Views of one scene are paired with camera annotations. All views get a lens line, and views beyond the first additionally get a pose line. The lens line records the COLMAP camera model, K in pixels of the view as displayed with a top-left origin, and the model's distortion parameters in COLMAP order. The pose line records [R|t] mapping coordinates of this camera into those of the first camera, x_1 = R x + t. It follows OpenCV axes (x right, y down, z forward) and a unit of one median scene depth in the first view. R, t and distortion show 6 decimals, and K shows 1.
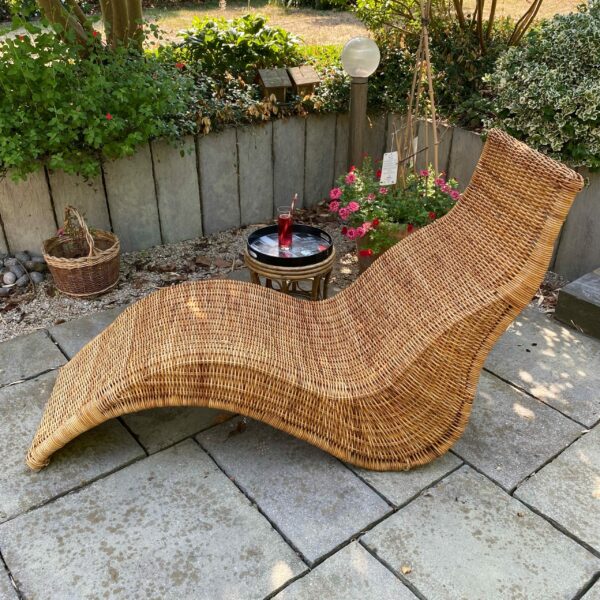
lens RADIAL K [[608.6, 0, 297.1], [0, 608.6, 301.5], [0, 0, 1]] dist [0.029564, 0.000000]
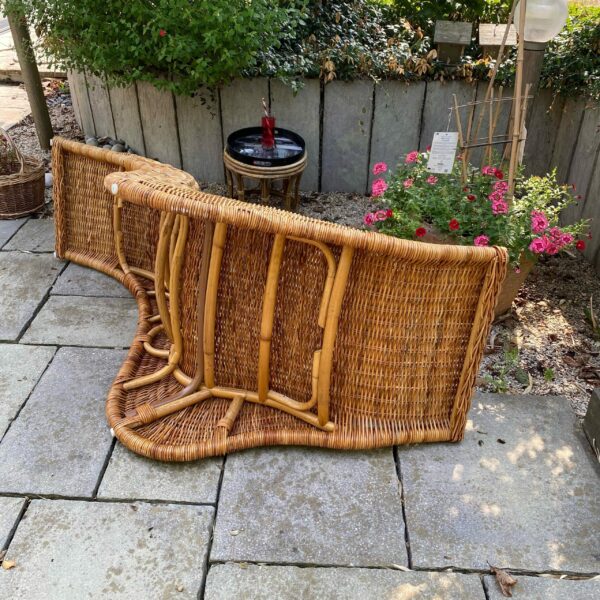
lens RADIAL K [[608.6, 0, 302.8], [0, 608.6, 299.6], [0, 0, 1]] dist [0.029564, 0.000000]
pose [[0.762572, 0.351147, -0.543304, 0.453036], [-0.324582, 0.934176, 0.148195, -0.092942], [0.559580, 0.063337, 0.826353, 0.246171]]
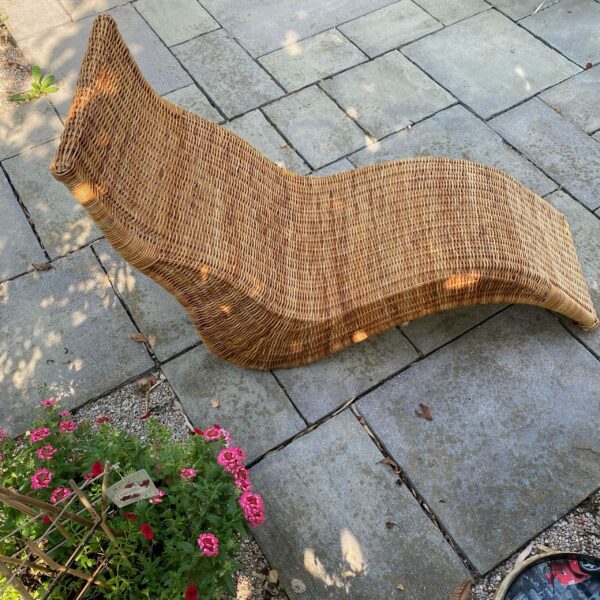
lens RADIAL K [[608.6, 0, 304.1], [0, 608.6, 300.7], [0, 0, 1]] dist [0.029564, 0.000000]
pose [[-0.996223, -0.079955, 0.033855, 0.025444], [0.028013, 0.073099, 0.996931, -0.620610], [-0.082184, 0.994115, -0.070583, 0.797870]]
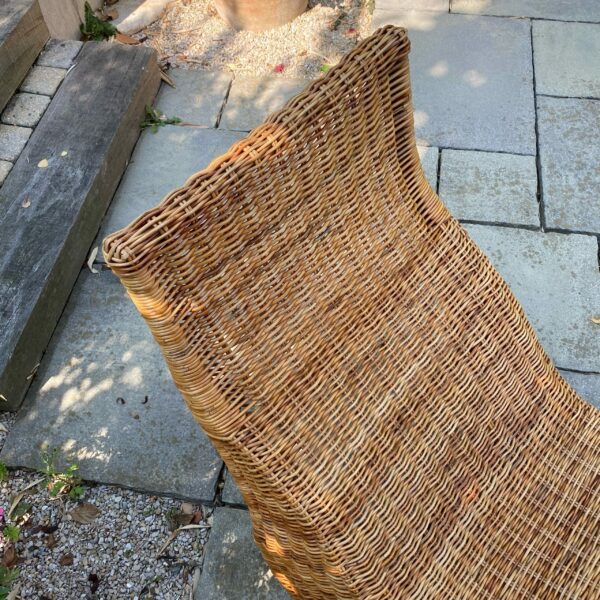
lens RADIAL K [[608.6, 0, 296.0], [0, 608.6, 300.3], [0, 0, 1]] dist [0.029564, 0.000000]
pose [[-0.682737, -0.611500, 0.399921, 0.071022], [0.366126, 0.187350, 0.911511, -0.372996], [-0.632314, 0.768744, 0.095975, 0.630579]]
